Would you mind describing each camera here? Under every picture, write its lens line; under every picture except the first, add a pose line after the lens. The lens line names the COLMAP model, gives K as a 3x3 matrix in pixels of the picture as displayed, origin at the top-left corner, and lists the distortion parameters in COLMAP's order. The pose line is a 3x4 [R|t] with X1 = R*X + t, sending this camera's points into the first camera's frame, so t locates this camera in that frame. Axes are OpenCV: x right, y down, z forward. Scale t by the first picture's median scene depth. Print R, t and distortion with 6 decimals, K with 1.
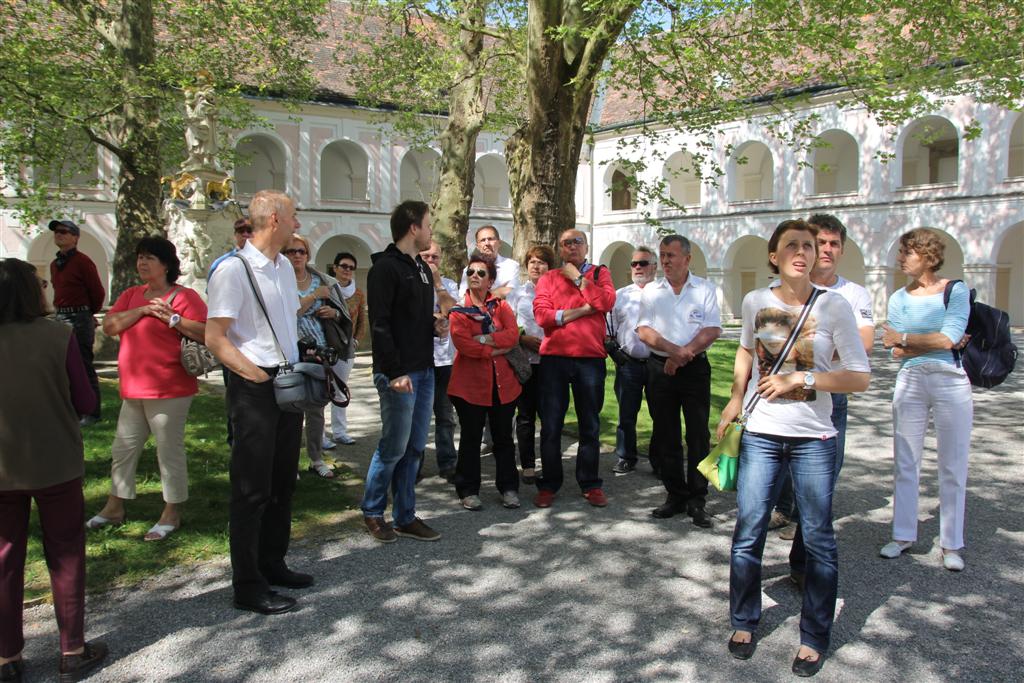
lens RADIAL K [[827.4, 0, 509.2], [0, 827.4, 339.6], [0, 0, 1]] dist [-0.136635, 0.121331]
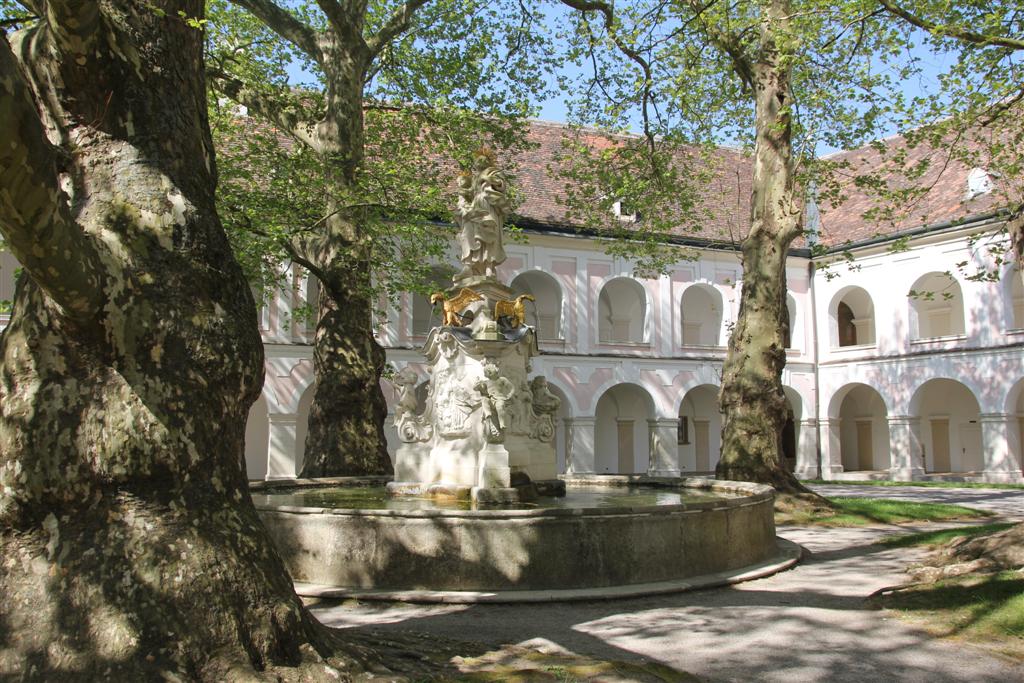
lens RADIAL K [[882.7, 0, 518.7], [0, 882.7, 304.4], [0, 0, 1]] dist [-0.103704, 0.005624]
pose [[0.989838, -0.026542, -0.139698, -0.167046], [-0.003534, 0.977530, -0.210766, -0.023039], [0.142153, 0.209118, 0.967503, 0.188955]]
